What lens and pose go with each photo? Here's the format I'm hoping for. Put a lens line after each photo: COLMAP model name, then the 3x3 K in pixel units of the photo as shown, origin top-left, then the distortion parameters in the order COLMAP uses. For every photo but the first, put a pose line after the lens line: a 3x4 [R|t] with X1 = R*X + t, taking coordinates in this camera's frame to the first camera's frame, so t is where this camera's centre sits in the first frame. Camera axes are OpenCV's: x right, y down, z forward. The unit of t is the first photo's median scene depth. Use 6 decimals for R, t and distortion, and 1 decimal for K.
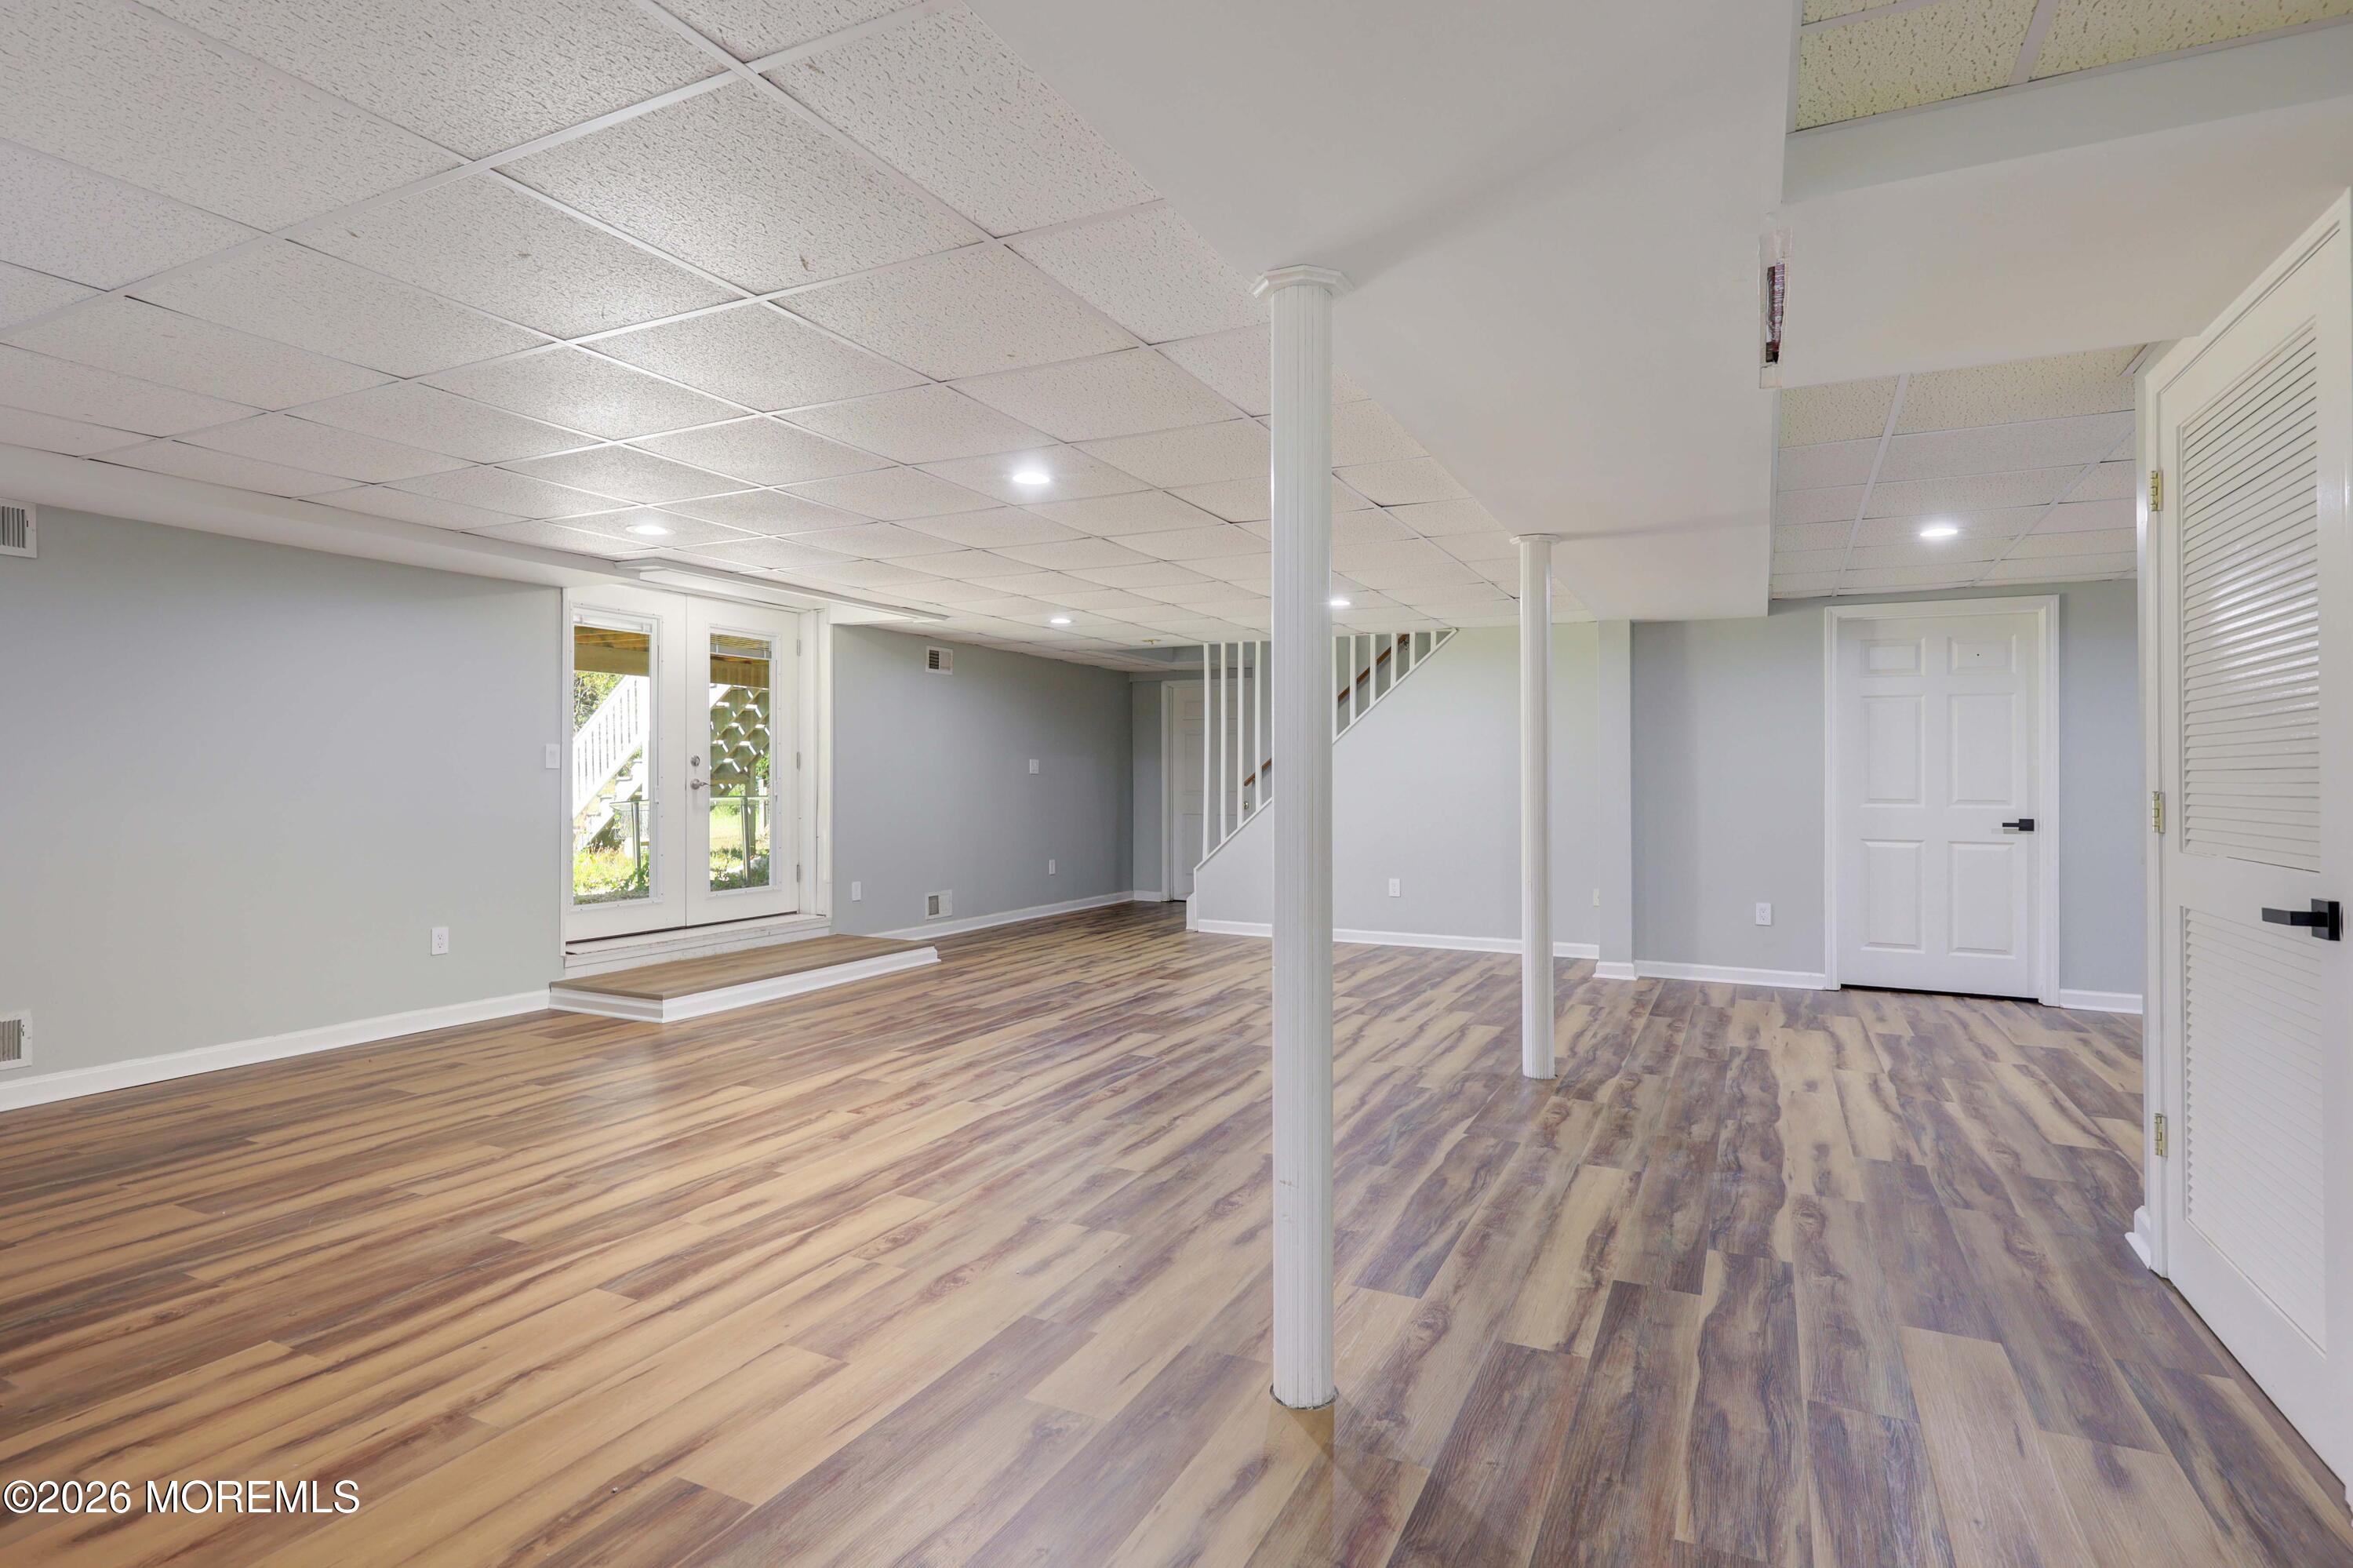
lens RADIAL K [[1210.0, 0, 1185.0], [0, 1210.0, 780.5], [0, 0, 1]] dist [0.002108, 0.000218]
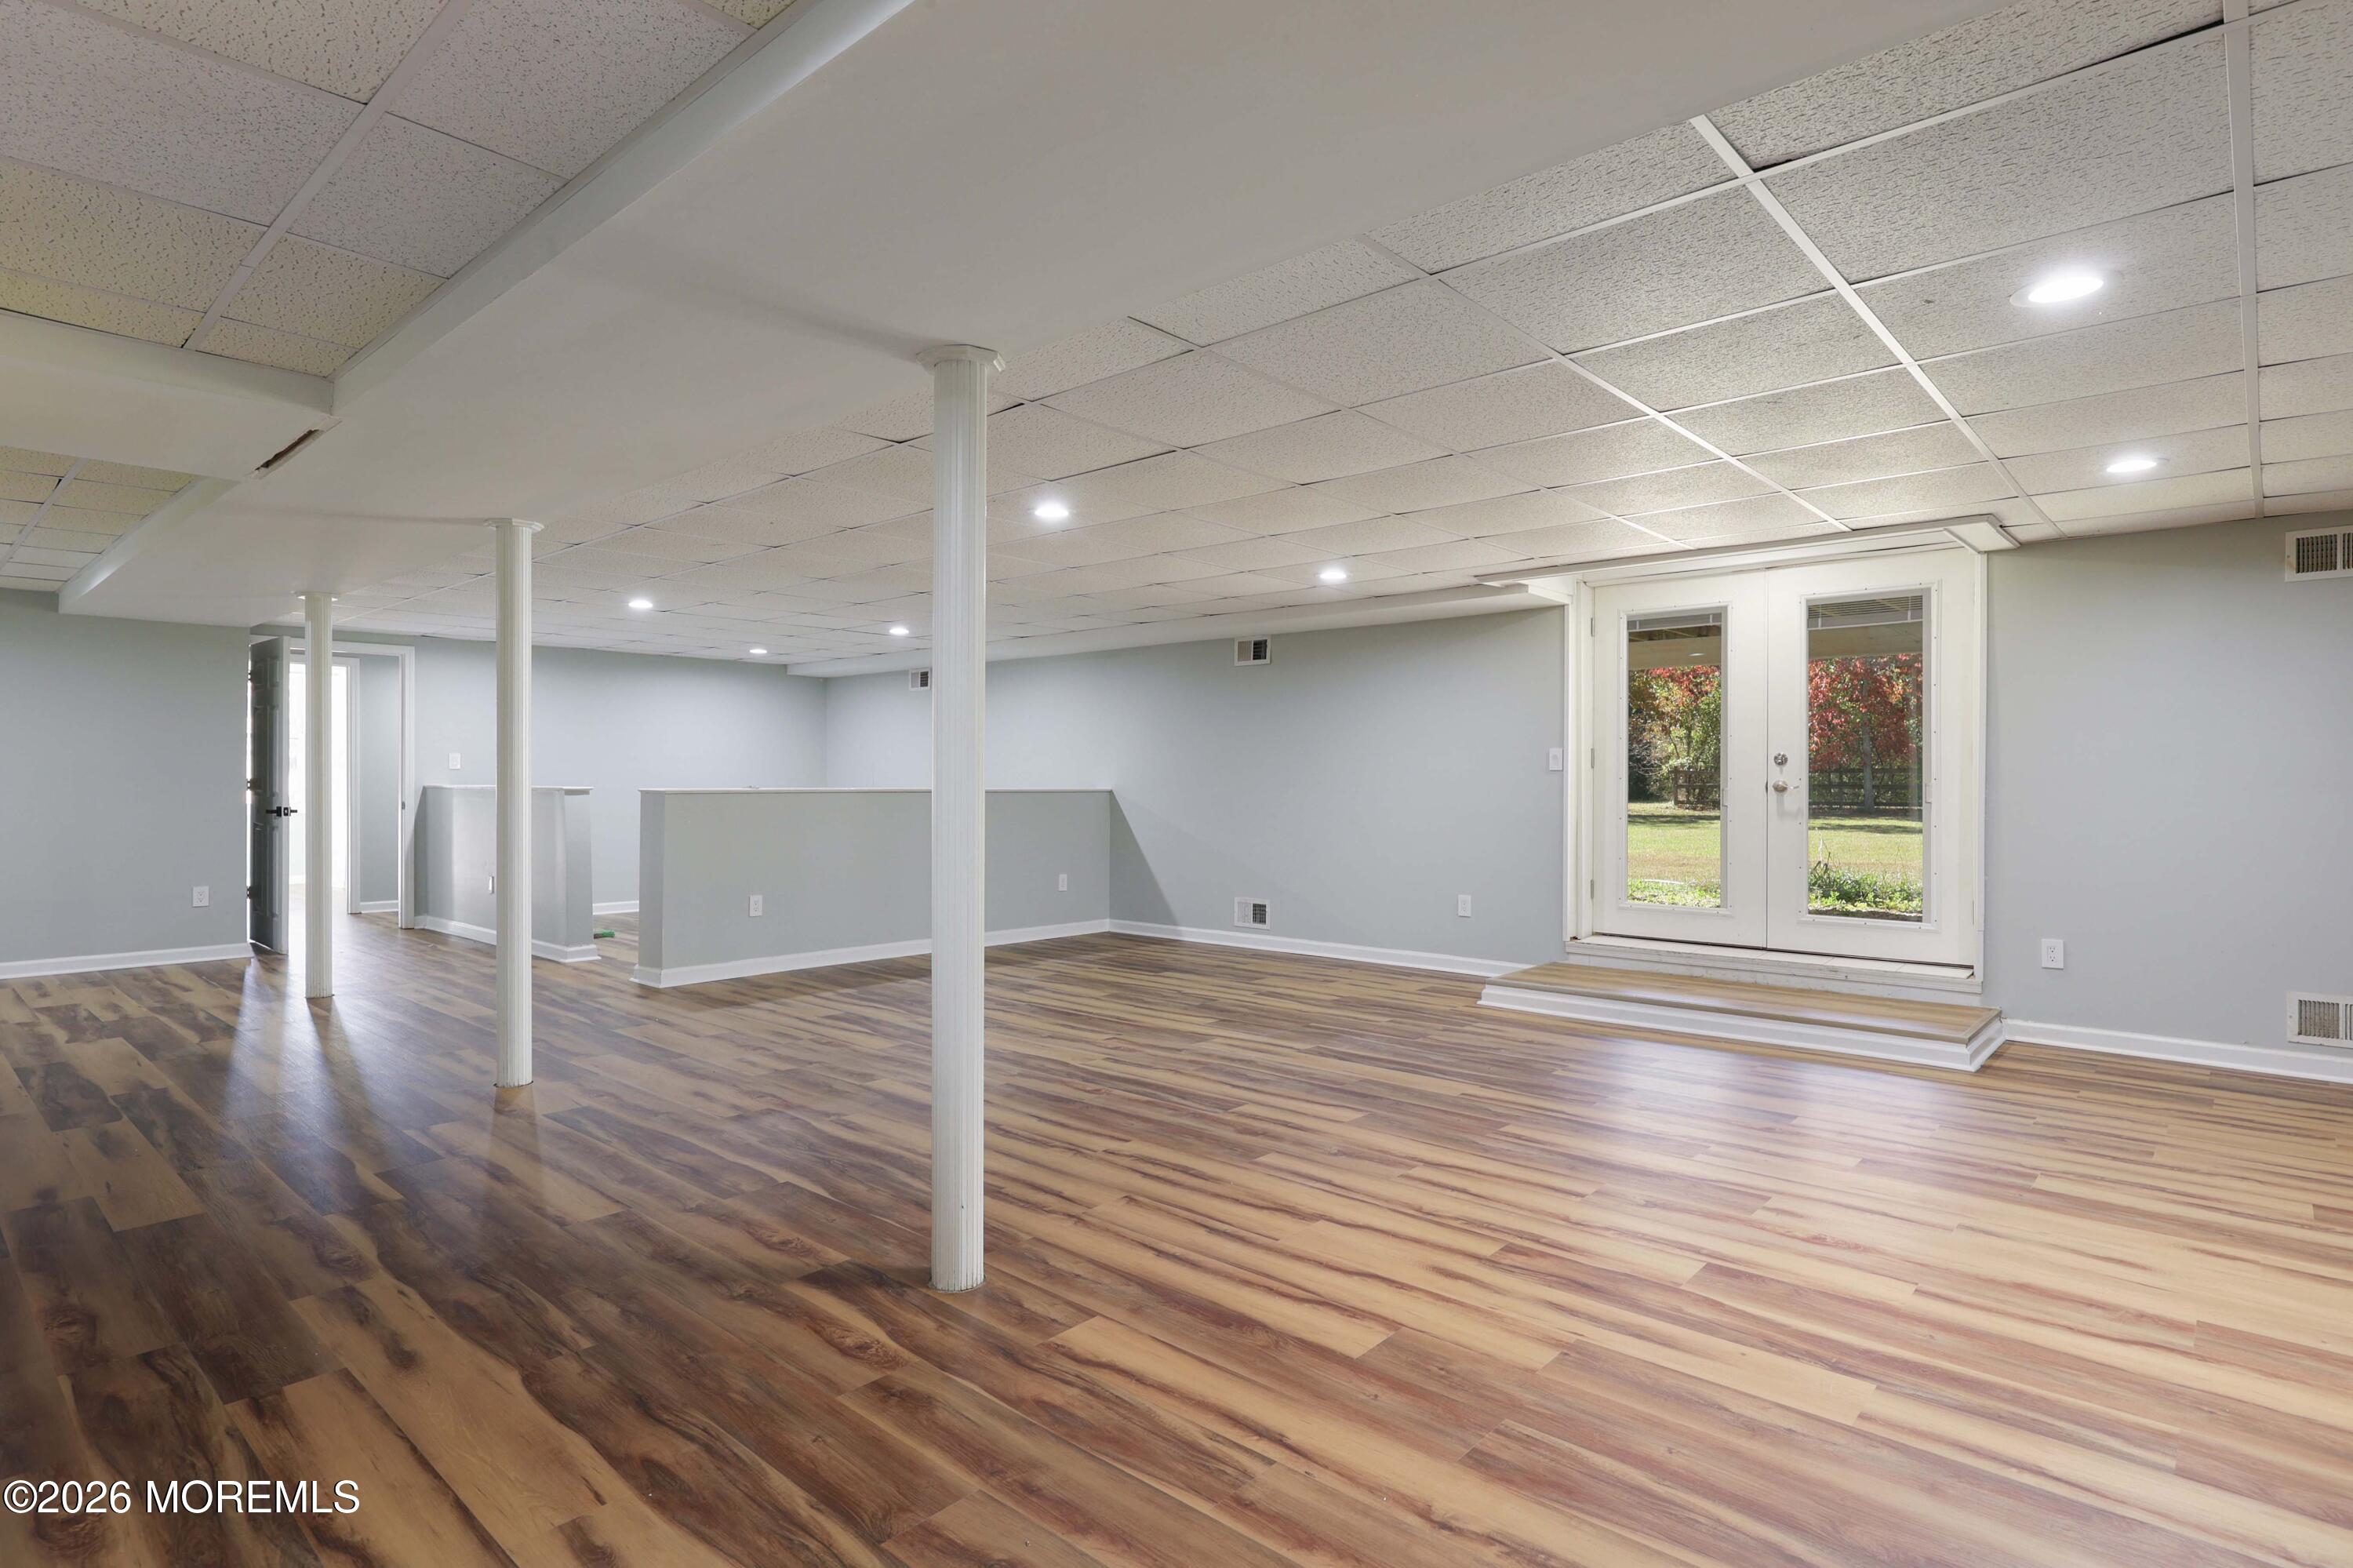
lens RADIAL K [[1210.0, 0, 1175.8], [0, 1210.0, 779.5], [0, 0, 1]] dist [0.002108, 0.000218]
pose [[-0.285299, -0.003144, -0.958433, 1.029467], [-0.004677, 0.999987, -0.001888, 0.003265], [0.958427, 0.003944, -0.285310, 1.584814]]
